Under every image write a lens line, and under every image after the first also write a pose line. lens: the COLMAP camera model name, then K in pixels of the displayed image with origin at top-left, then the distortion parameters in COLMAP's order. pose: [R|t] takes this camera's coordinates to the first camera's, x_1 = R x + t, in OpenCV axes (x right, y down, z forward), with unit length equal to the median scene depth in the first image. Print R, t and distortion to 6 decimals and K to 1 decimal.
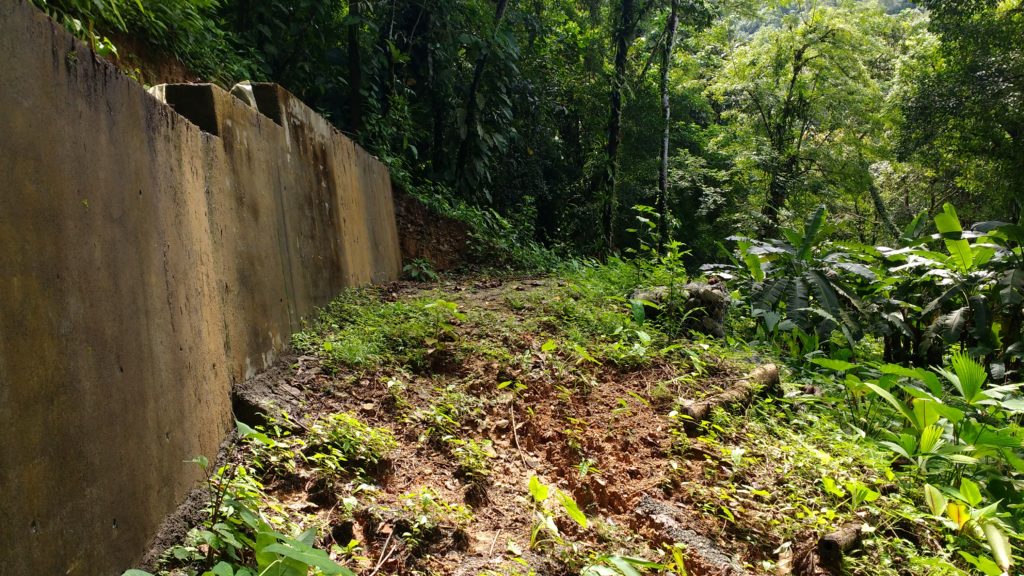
lens RADIAL K [[811.7, 0, 511.9], [0, 811.7, 292.3], [0, 0, 1]] dist [0.148037, -0.215371]
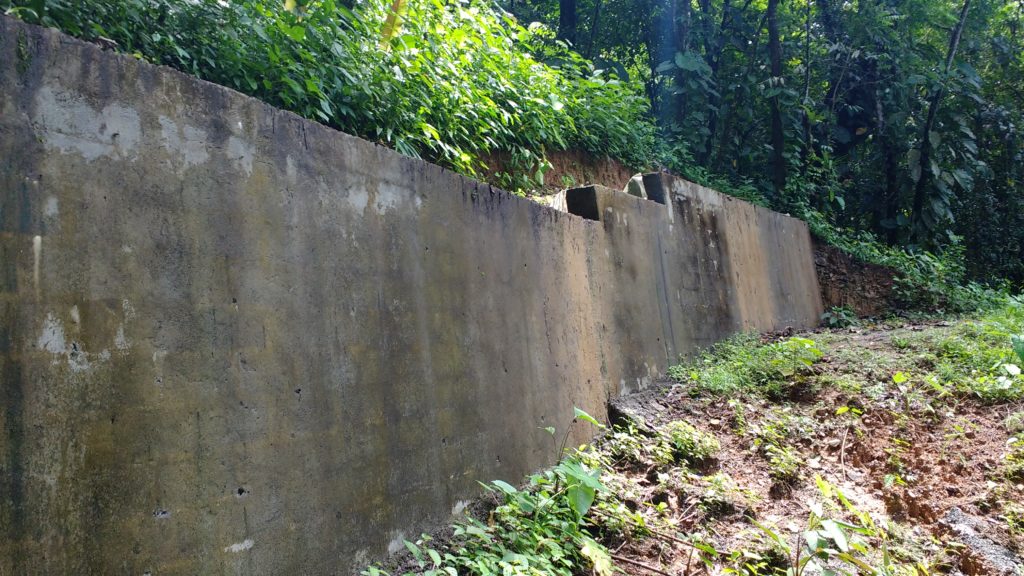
lens RADIAL K [[811.7, 0, 511.9], [0, 811.7, 292.3], [0, 0, 1]] dist [0.148037, -0.215371]
pose [[0.833498, -0.055851, -0.549693, 0.255903], [0.015242, 0.996823, -0.078170, 0.035800], [0.552312, 0.056777, 0.831702, -0.210210]]
